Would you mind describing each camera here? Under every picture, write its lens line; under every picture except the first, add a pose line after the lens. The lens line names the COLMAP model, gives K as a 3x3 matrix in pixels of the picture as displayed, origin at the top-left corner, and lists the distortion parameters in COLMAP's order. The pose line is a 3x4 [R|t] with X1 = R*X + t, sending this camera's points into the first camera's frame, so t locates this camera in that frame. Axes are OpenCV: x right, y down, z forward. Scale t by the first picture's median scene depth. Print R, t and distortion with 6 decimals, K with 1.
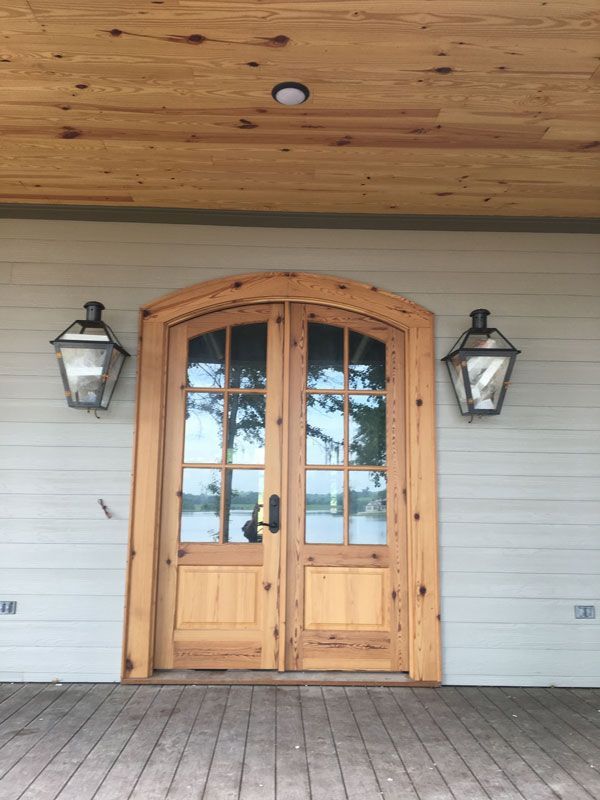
lens RADIAL K [[661.5, 0, 301.9], [0, 661.5, 394.3], [0, 0, 1]] dist [0.016313, -0.003514]
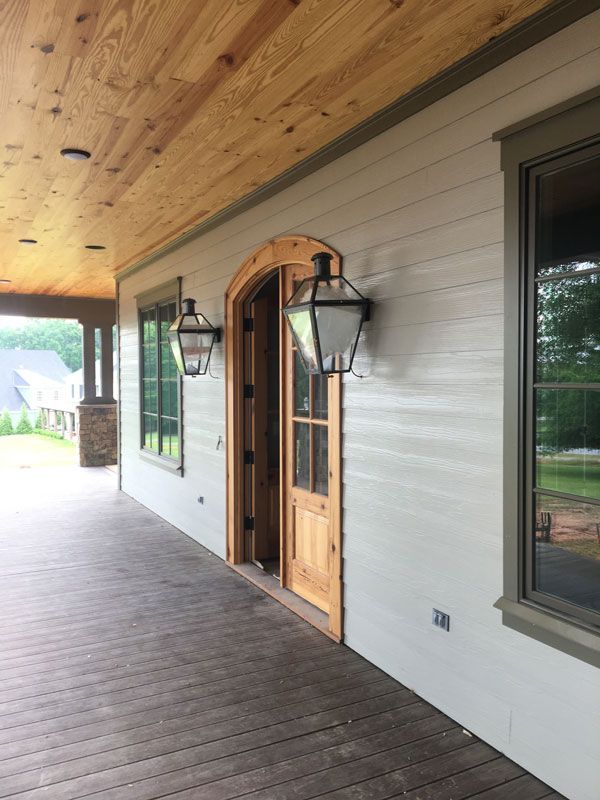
lens RADIAL K [[661.5, 0, 301.9], [0, 661.5, 394.3], [0, 0, 1]] dist [0.016313, -0.003514]
pose [[0.438165, 0.010547, -0.898833, 1.202694], [0.152603, 0.984543, 0.085944, -0.026217], [0.885846, -0.174822, 0.429783, 0.655712]]
